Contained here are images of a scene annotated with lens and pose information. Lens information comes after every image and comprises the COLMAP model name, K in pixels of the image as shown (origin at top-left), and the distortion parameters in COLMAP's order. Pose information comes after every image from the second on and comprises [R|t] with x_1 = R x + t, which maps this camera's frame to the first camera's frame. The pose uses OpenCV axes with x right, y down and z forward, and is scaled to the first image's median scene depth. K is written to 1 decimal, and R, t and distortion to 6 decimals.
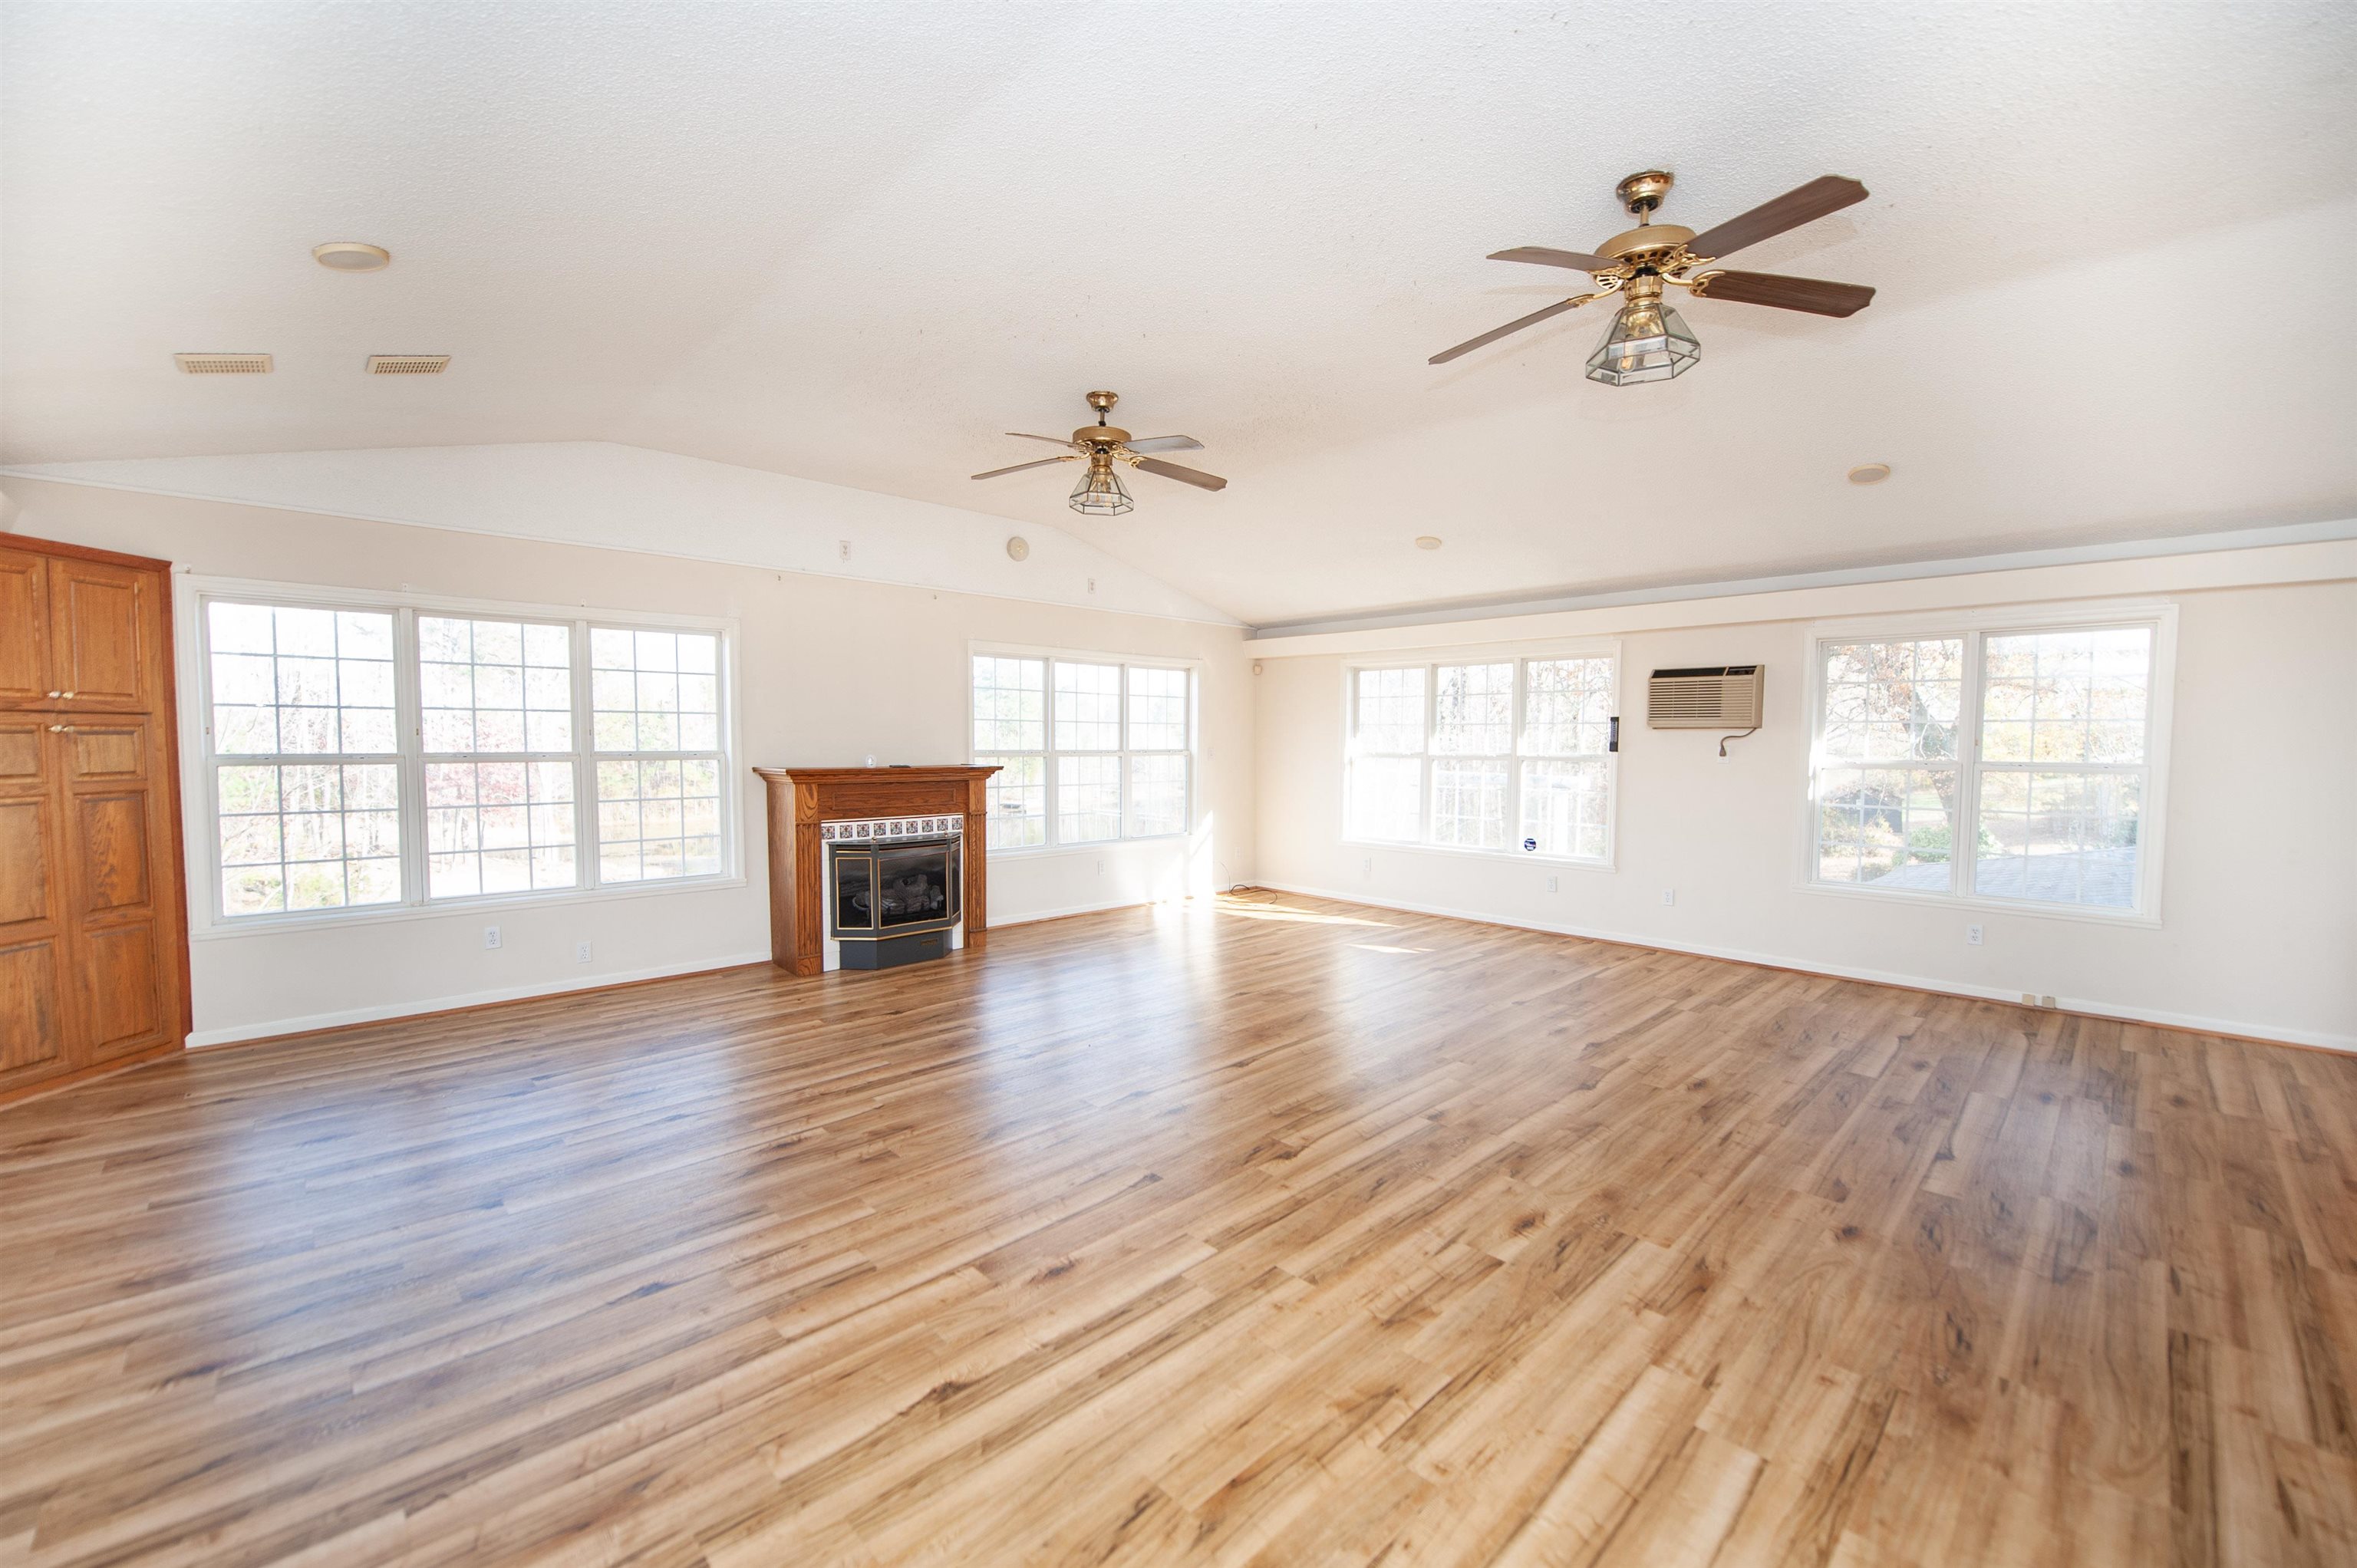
lens RADIAL K [[943.5, 0, 1190.6], [0, 943.5, 804.1], [0, 0, 1]] dist [-0.019357, -0.002323]
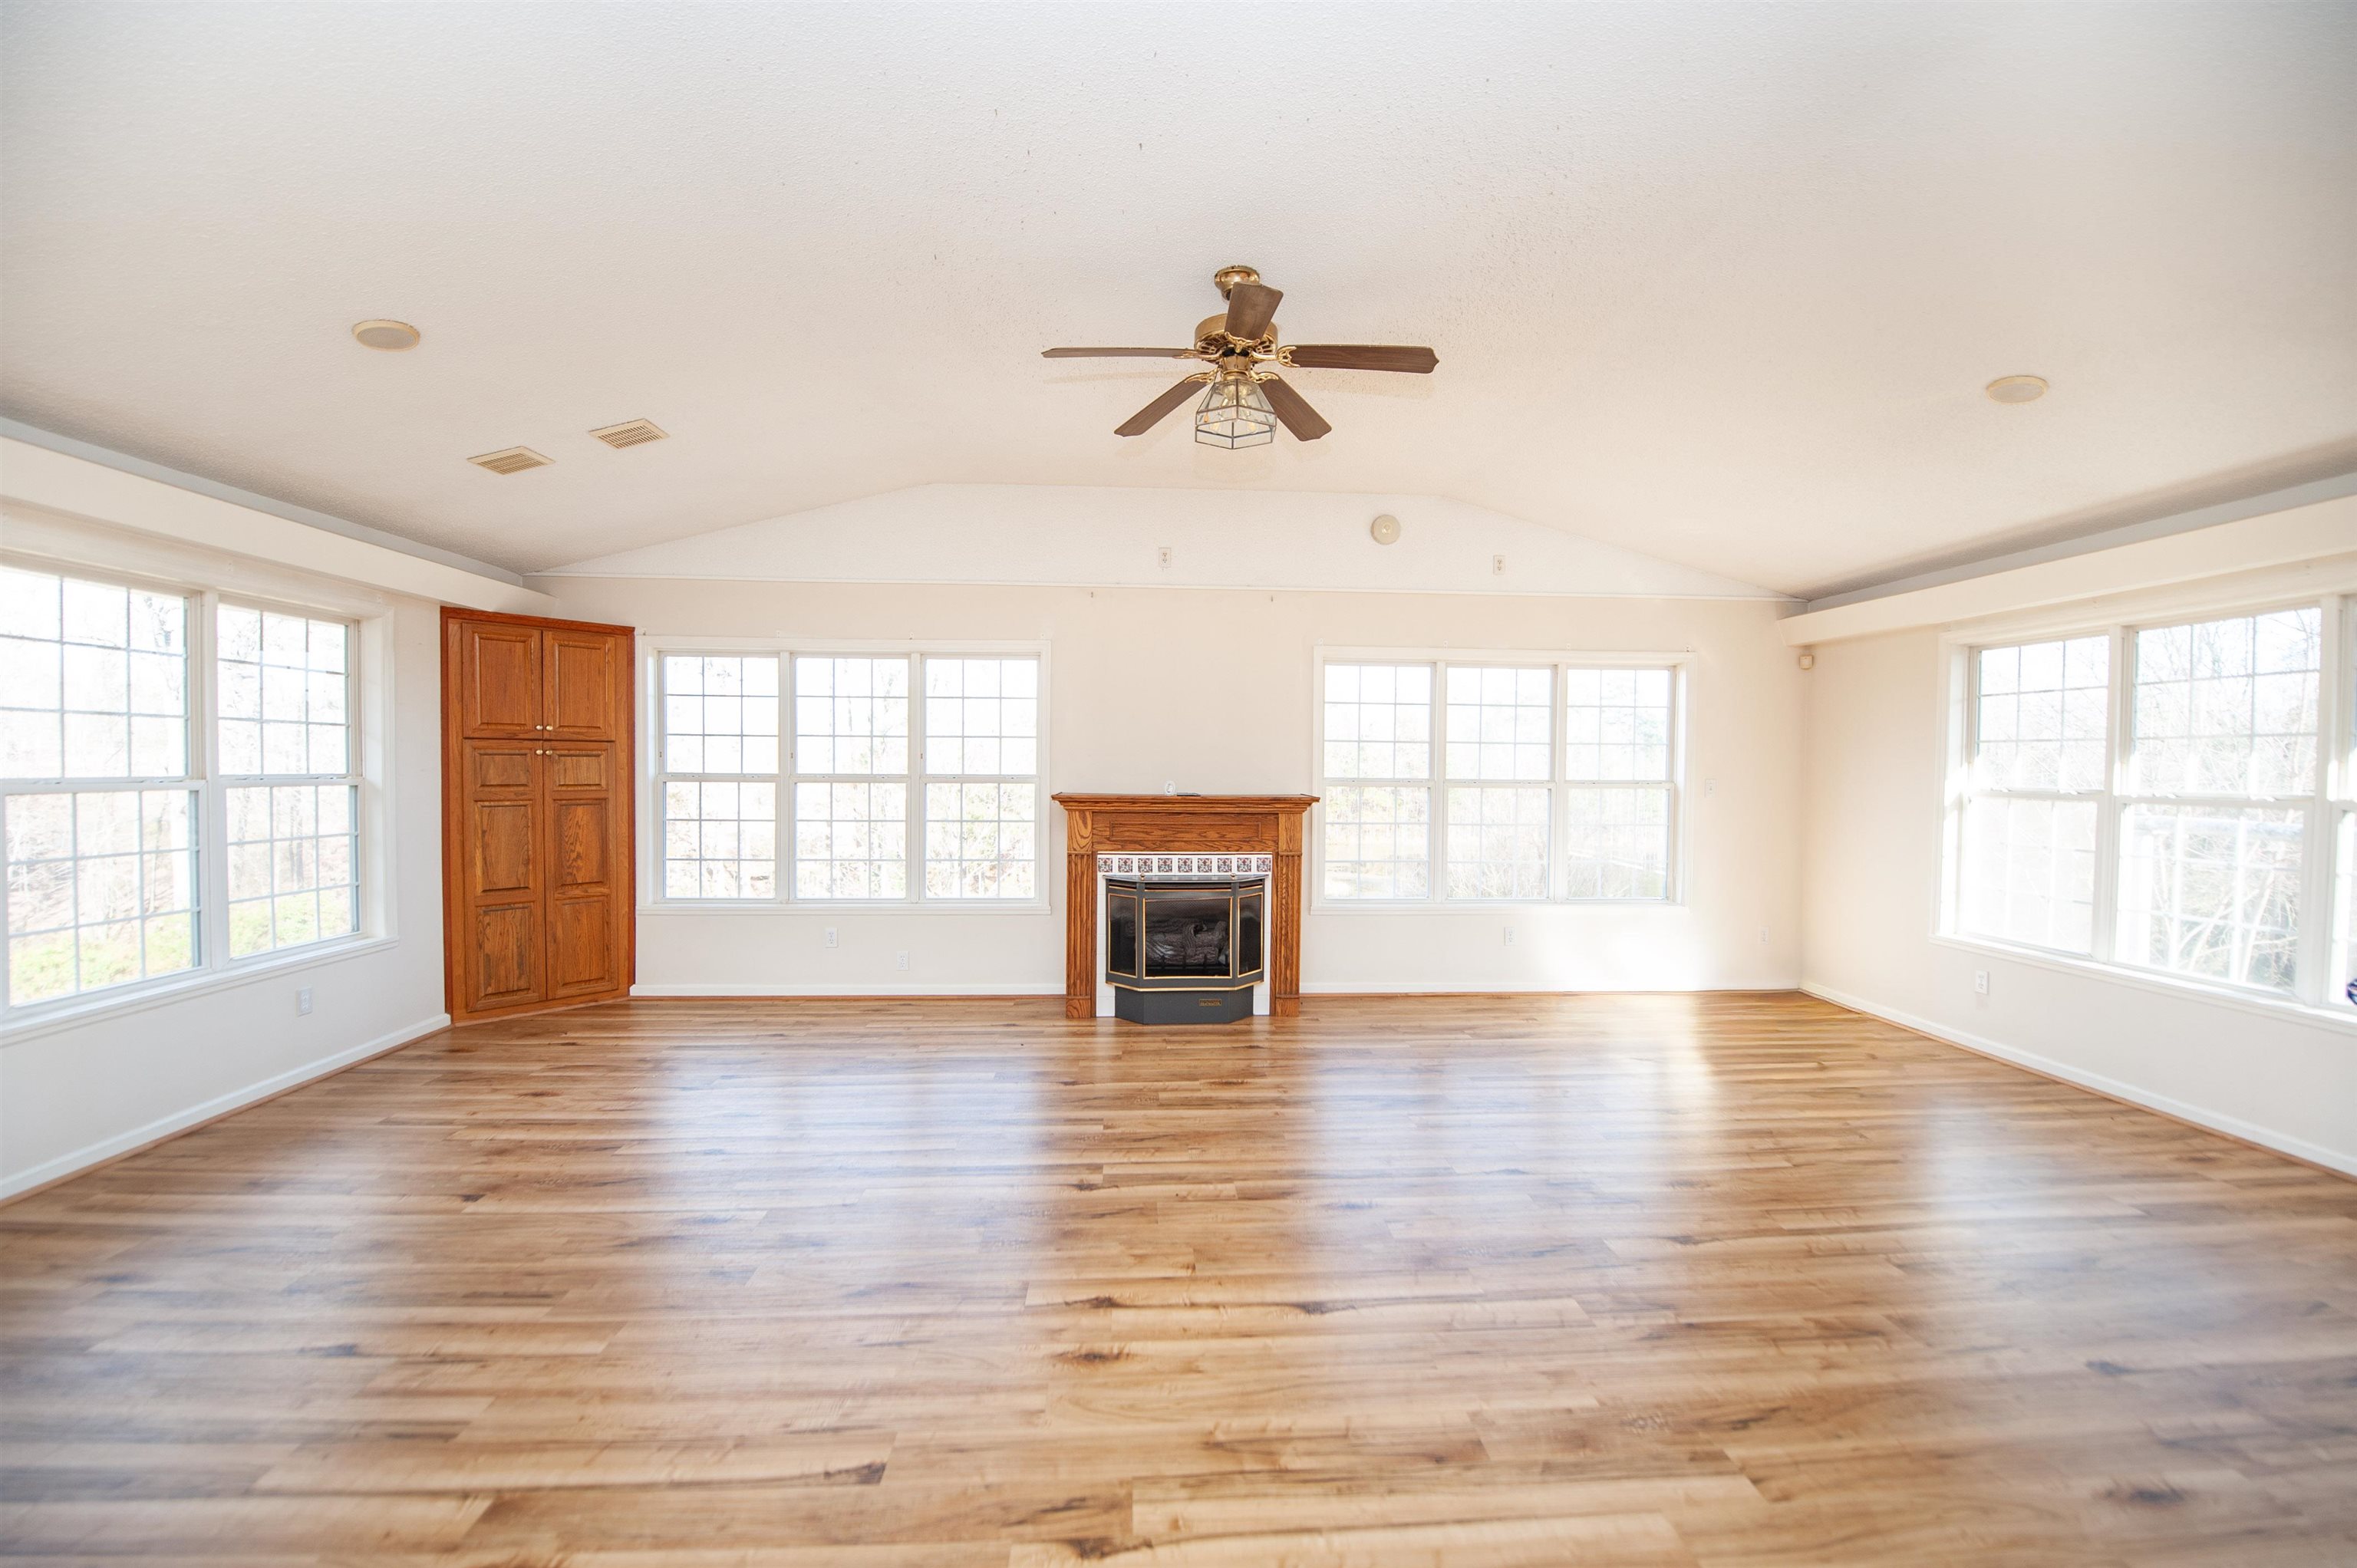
lens RADIAL K [[943.5, 0, 1176.8], [0, 943.5, 794.2], [0, 0, 1]] dist [-0.019357, -0.002323]
pose [[0.755011, 0.021159, -0.655370, 0.321974], [-0.048253, 0.998562, -0.023349, -0.024661], [0.653934, 0.049253, 0.754947, 0.423717]]
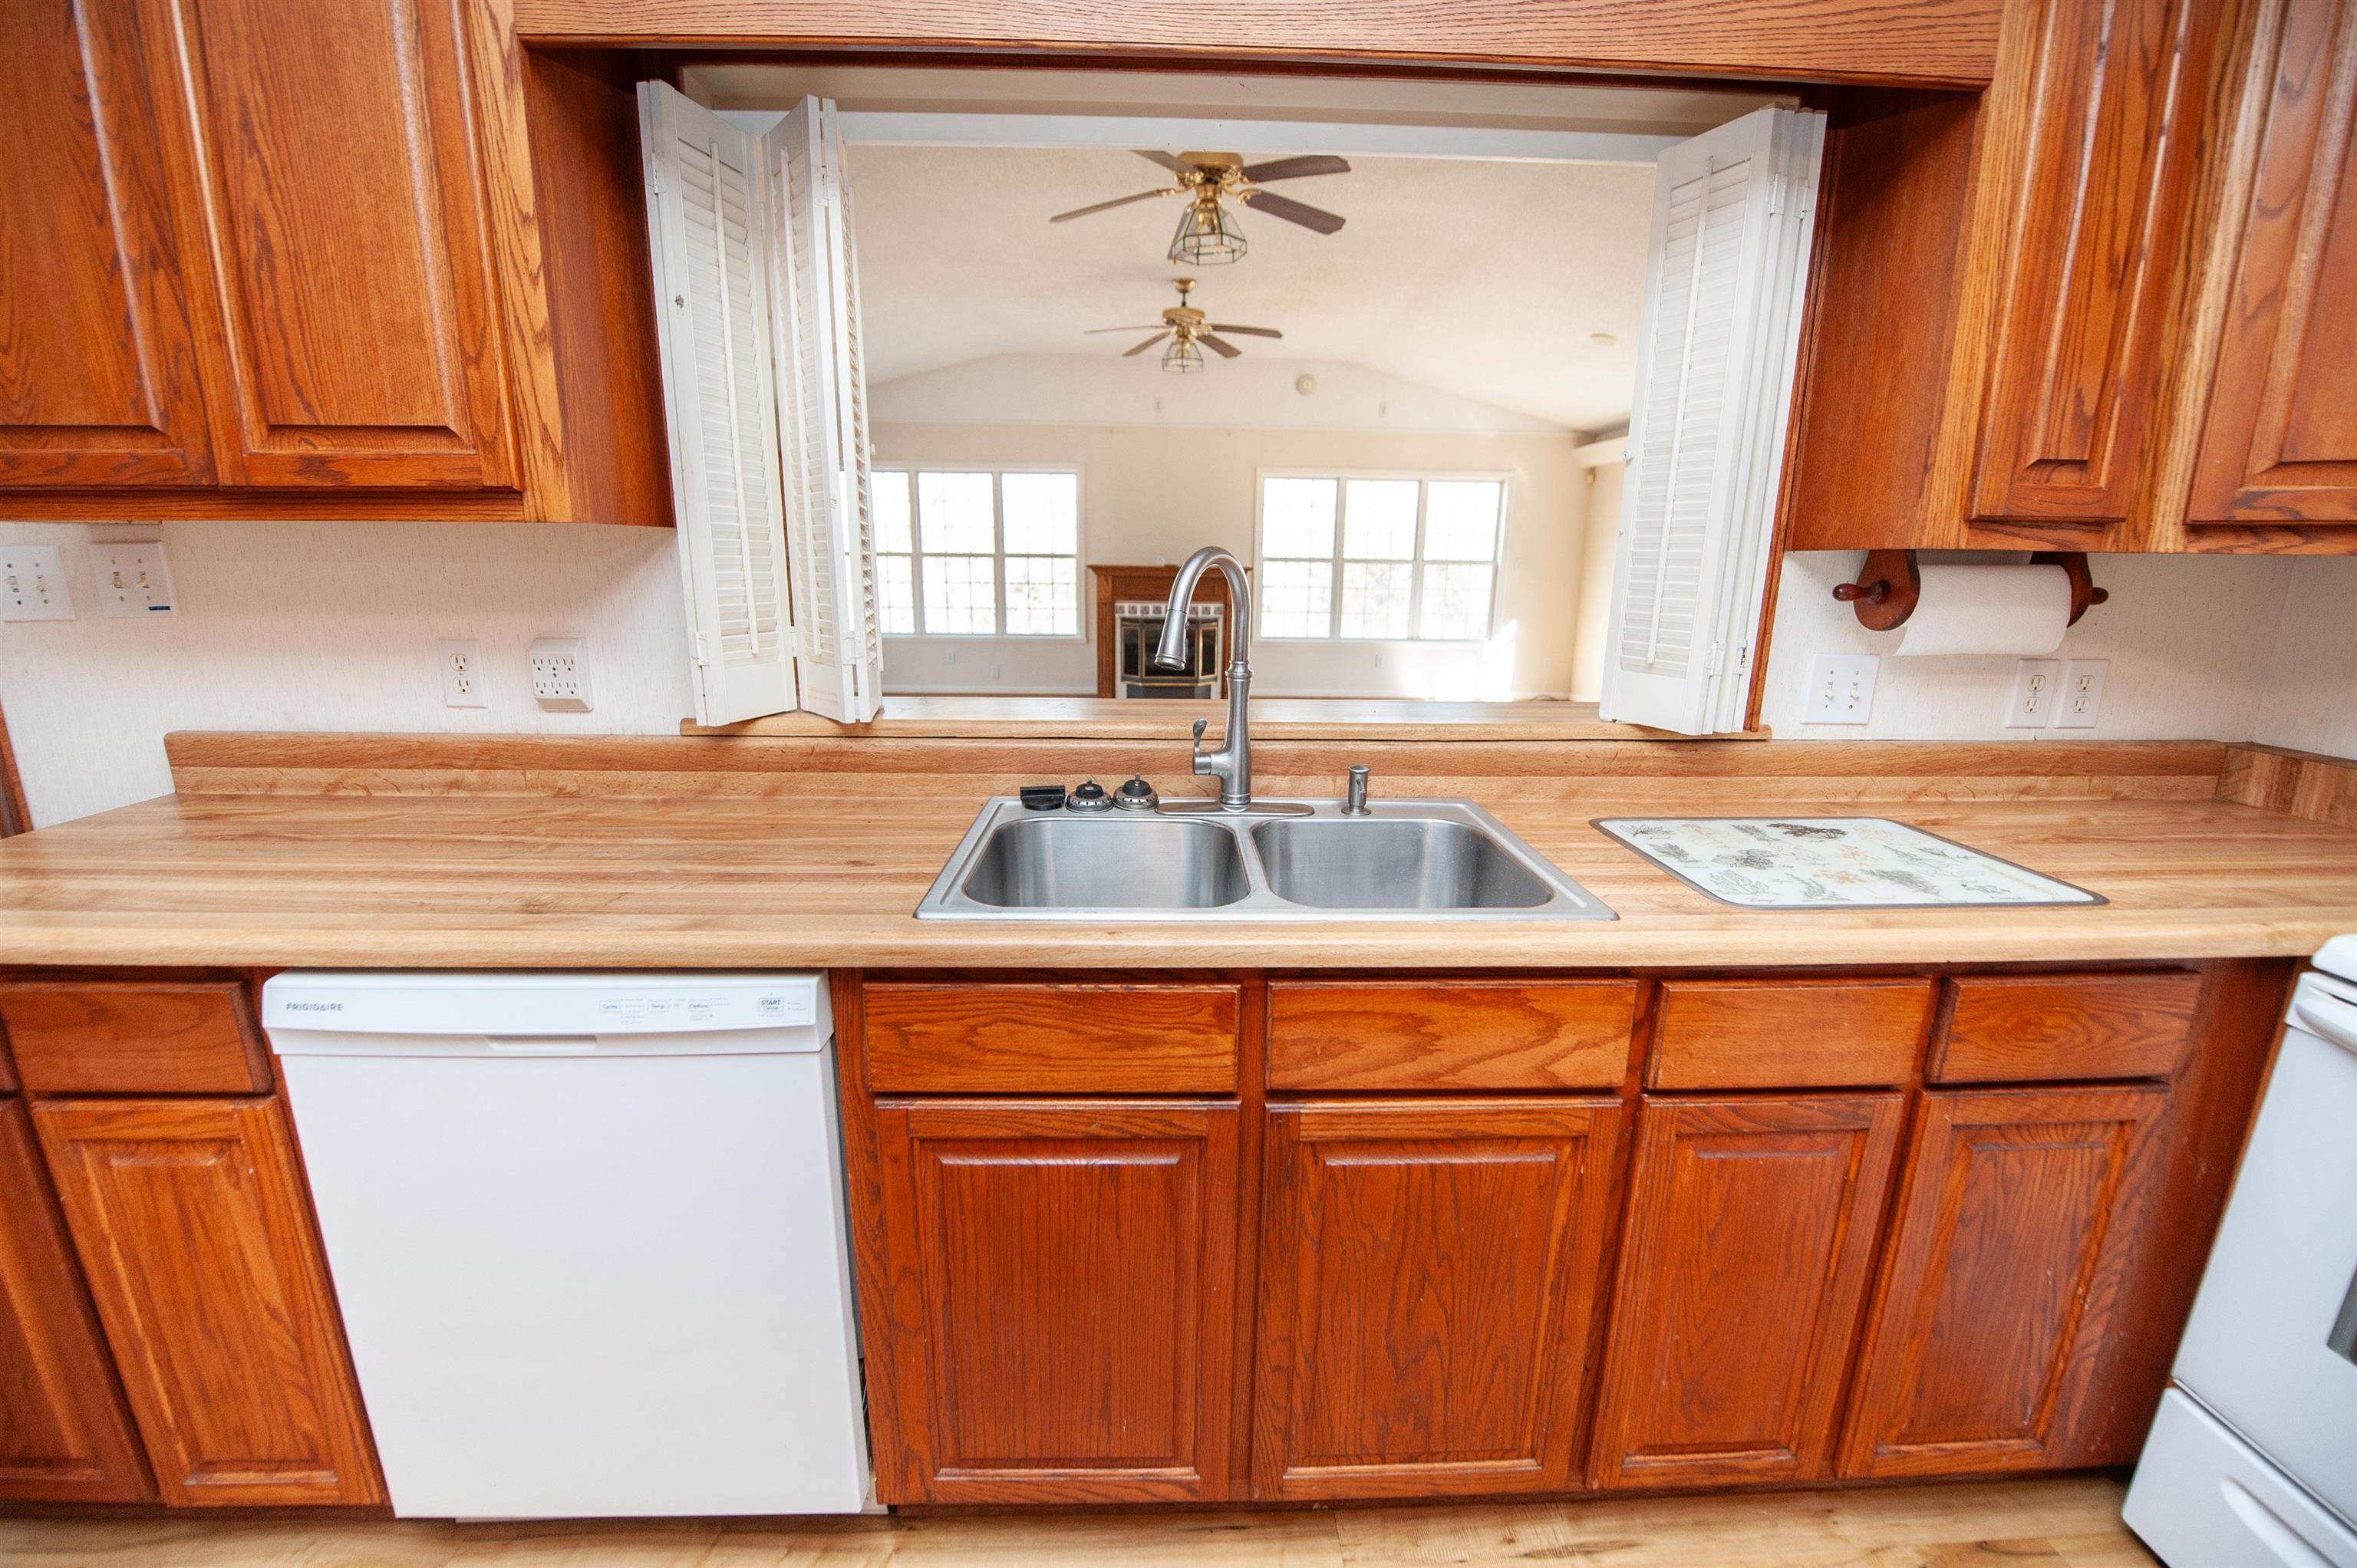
lens RADIAL K [[943.5, 0, 1191.9], [0, 943.5, 789.1], [0, 0, 1]] dist [-0.019357, -0.002323]
pose [[0.748800, 0.167428, -0.641301, 0.841399], [-0.056353, 0.980147, 0.190093, 0.022999], [0.660396, -0.106202, 0.743369, -0.067938]]
